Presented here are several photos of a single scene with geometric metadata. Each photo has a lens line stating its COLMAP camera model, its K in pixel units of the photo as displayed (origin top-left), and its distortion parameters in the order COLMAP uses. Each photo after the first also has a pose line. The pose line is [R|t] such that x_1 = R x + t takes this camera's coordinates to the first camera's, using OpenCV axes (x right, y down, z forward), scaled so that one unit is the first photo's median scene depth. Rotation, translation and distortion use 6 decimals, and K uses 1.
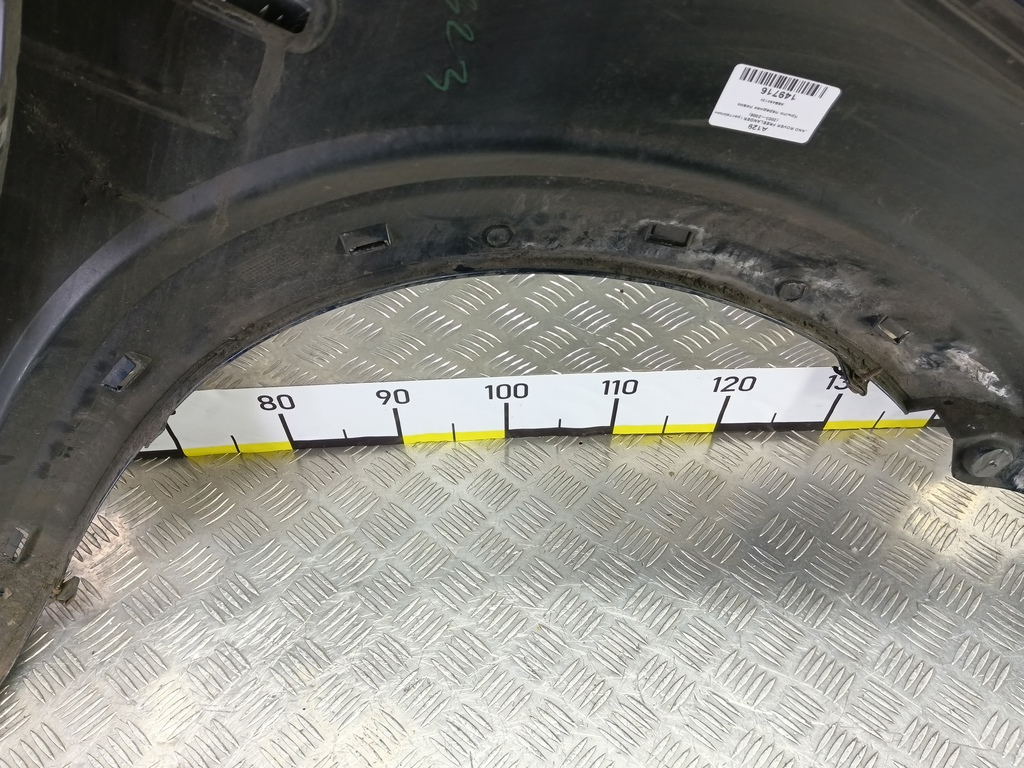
lens RADIAL K [[826.9, 0, 509.0], [0, 826.9, 386.2], [0, 0, 1]] dist [0.098508, -0.232682]
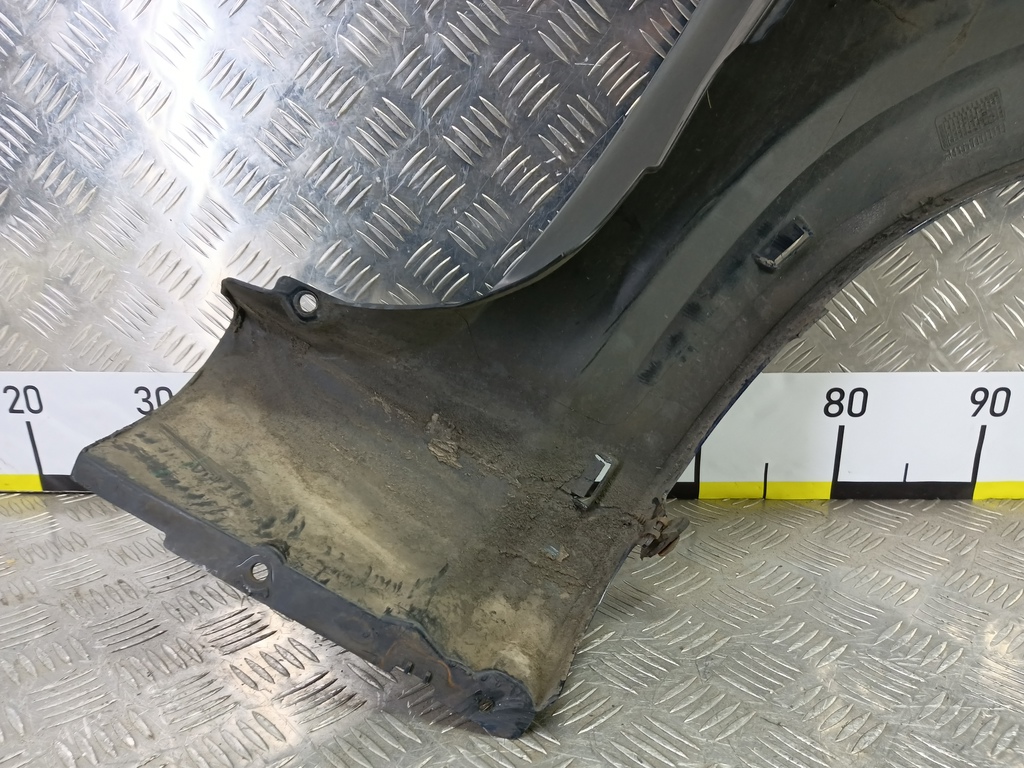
lens RADIAL K [[846.2, 0, 512.0], [0, 846.2, 384.0], [0, 0, 1]] dist [0.093413, -0.167777]
pose [[0.995821, 0.019623, -0.089197, -0.614960], [-0.065895, 0.830611, -0.552941, 0.570915], [0.063238, 0.556508, 0.828432, 0.304792]]
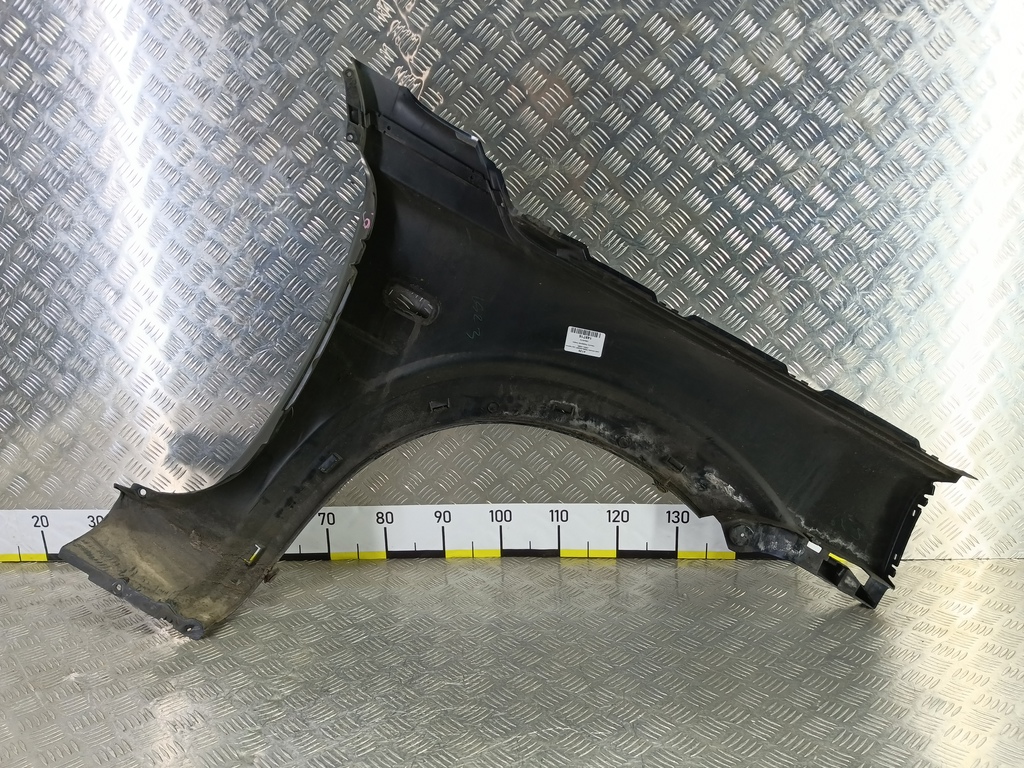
lens RADIAL K [[840.9, 0, 507.8], [0, 840.9, 383.5], [0, 0, 1]] dist [0.096353, -0.182876]
pose [[0.995647, -0.000479, -0.093207, 0.231886], [-0.056707, 0.790509, -0.609820, 1.128184], [0.073973, 0.612451, 0.787040, -0.879564]]
